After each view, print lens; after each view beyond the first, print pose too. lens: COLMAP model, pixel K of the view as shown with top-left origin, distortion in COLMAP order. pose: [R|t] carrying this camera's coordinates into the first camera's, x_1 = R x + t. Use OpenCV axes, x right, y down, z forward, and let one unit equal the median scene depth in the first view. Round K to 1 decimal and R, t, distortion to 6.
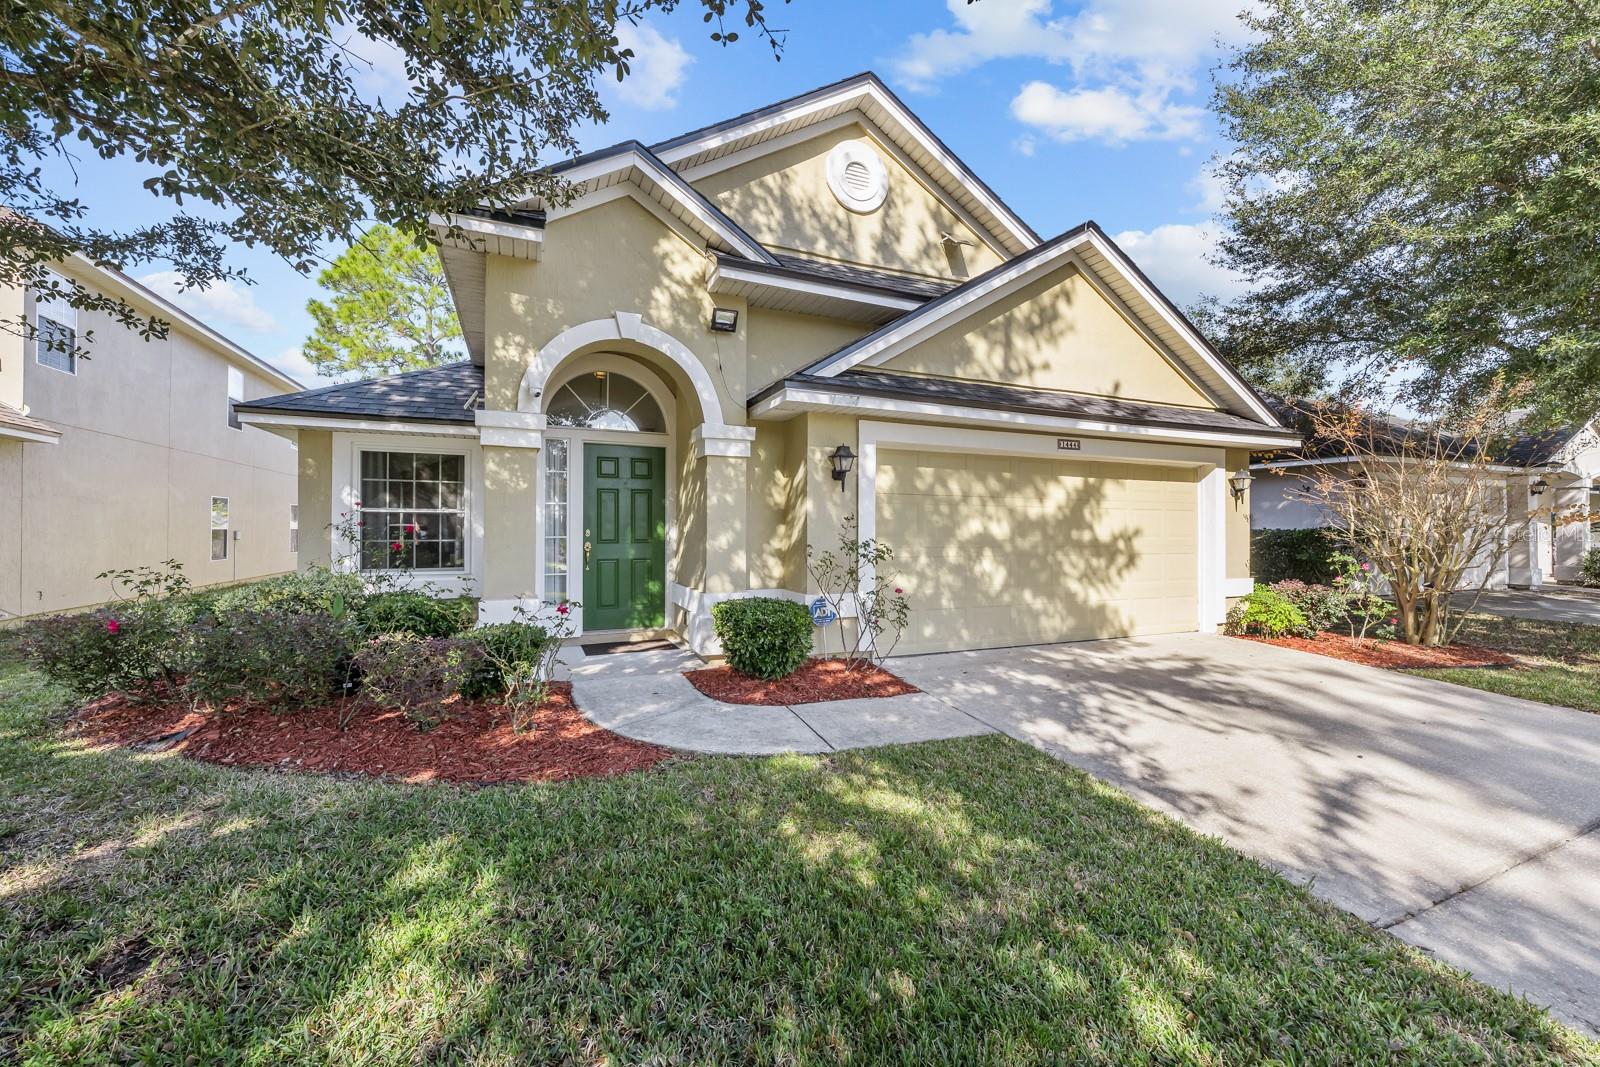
lens RADIAL K [[643.8, 0, 779.4], [0, 643.8, 510.2], [0, 0, 1]] dist [-0.001717, -0.000119]
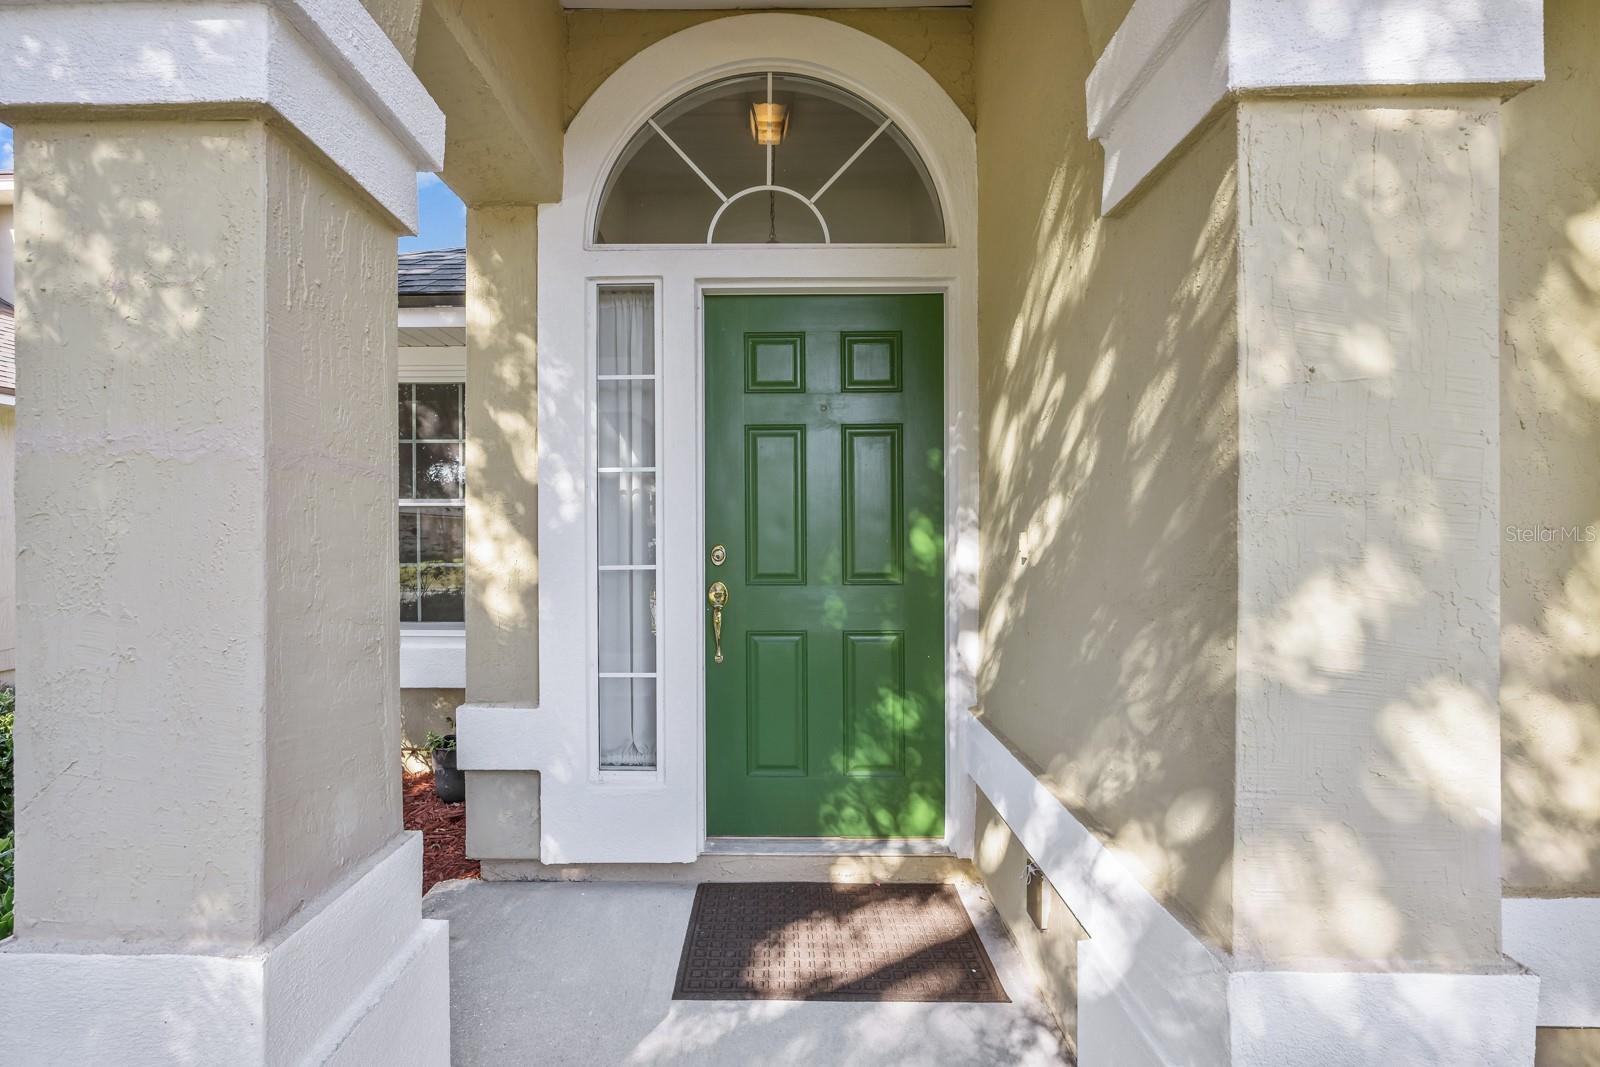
lens RADIAL K [[649.4, 0, 779.9], [0, 649.4, 545.2], [0, 0, 1]] dist [-0.000338, -0.000035]
pose [[0.922162, 0.005097, -0.386771, -0.131113], [0.009419, 0.999321, 0.035627, 0.018804], [0.386689, -0.036497, 0.921488, 0.688860]]
